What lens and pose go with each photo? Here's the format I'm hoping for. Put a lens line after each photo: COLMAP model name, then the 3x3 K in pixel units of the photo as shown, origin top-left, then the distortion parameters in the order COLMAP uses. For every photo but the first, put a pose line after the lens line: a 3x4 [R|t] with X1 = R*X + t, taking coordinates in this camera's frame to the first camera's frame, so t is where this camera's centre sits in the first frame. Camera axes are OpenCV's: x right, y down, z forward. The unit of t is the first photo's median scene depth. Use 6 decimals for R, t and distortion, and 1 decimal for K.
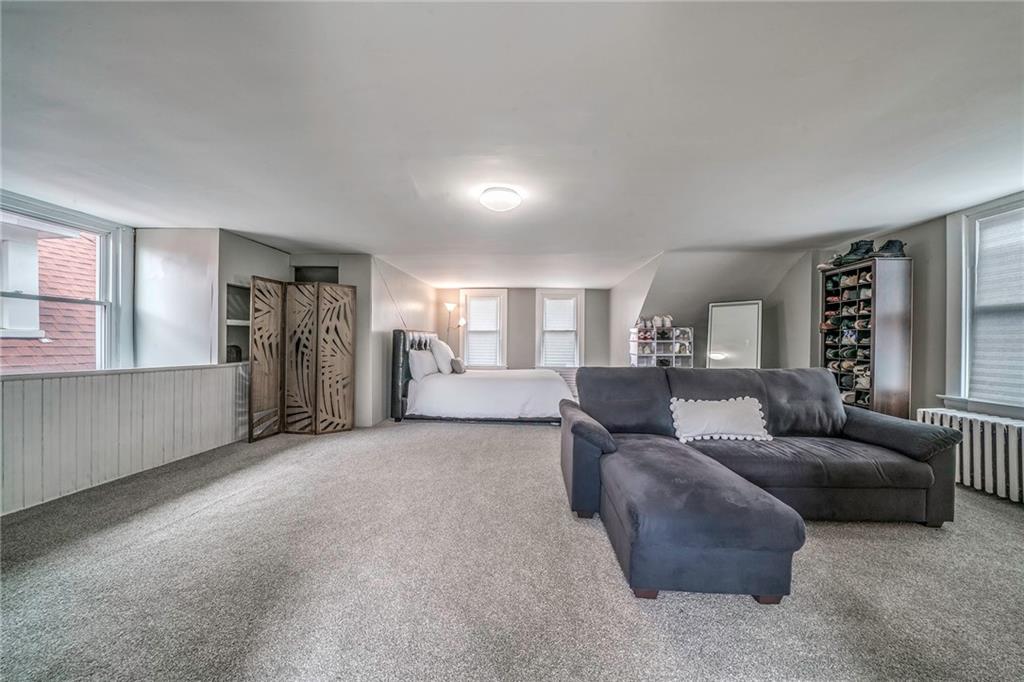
lens RADIAL K [[365.1, 0, 494.0], [0, 365.1, 345.2], [0, 0, 1]] dist [-0.019239, 0.000068]
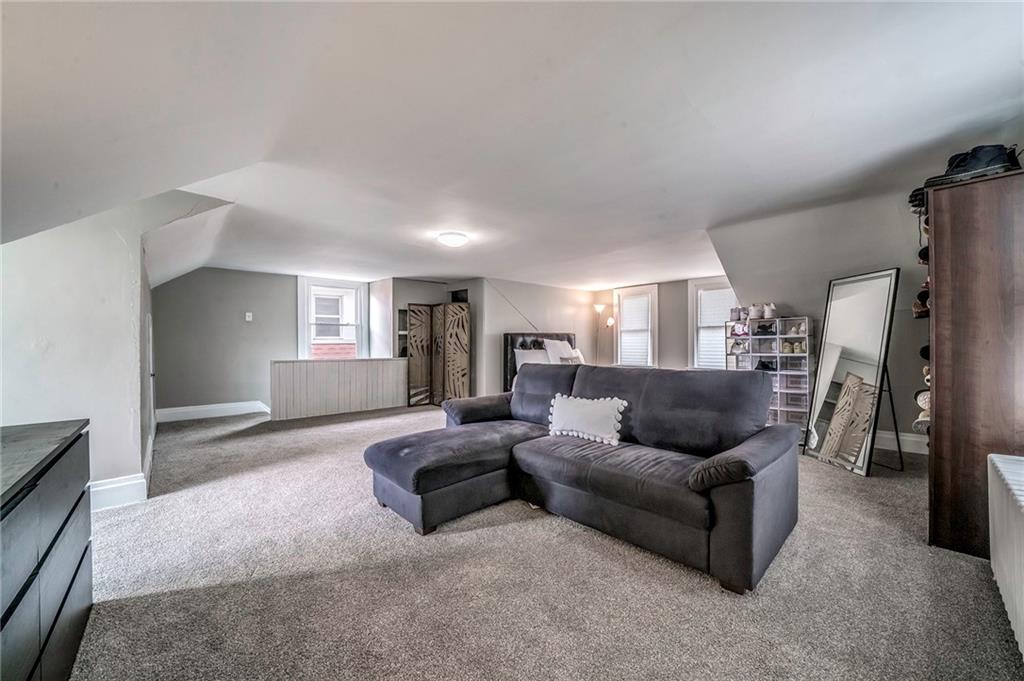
lens RADIAL K [[365.1, 0, 494.0], [0, 365.1, 344.7], [0, 0, 1]] dist [-0.019239, 0.000068]
pose [[0.732934, -0.011804, -0.680197, 0.652877], [0.009508, 0.999930, -0.007108, 0.006213], [0.680233, -0.001257, 0.732995, 0.061800]]
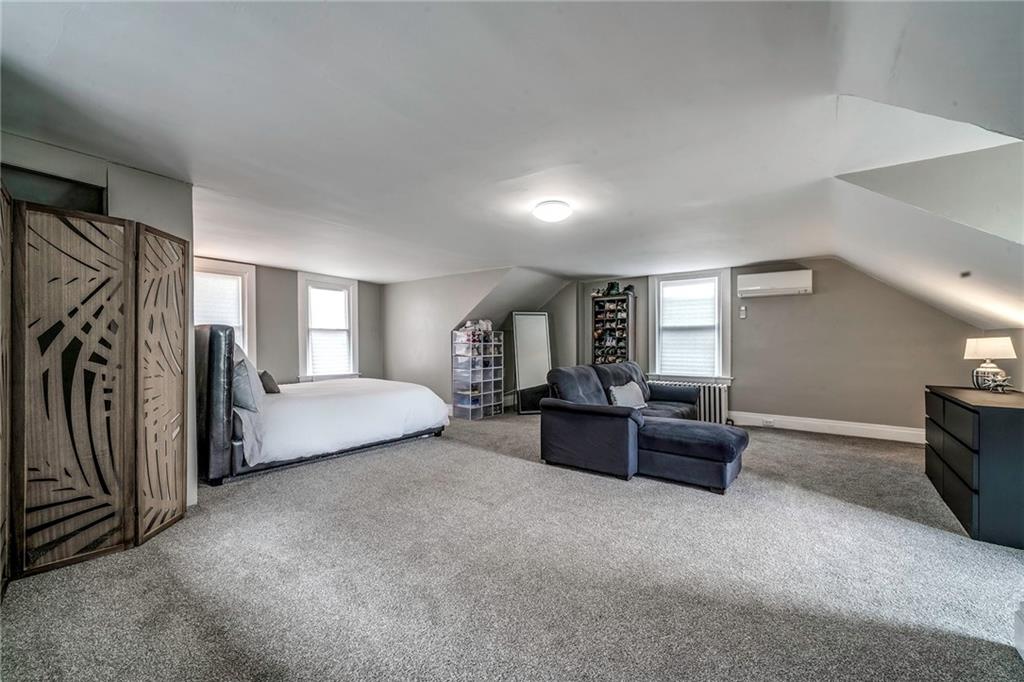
lens RADIAL K [[437.4, 0, 509.6], [0, 437.4, 349.8], [0, 0, 1]] dist [0.000959, 0.000126]
pose [[0.520187, -0.015451, 0.853913, -0.716886], [0.005539, 0.999876, 0.014718, -0.013311], [-0.854035, -0.002926, 0.520208, 0.293503]]
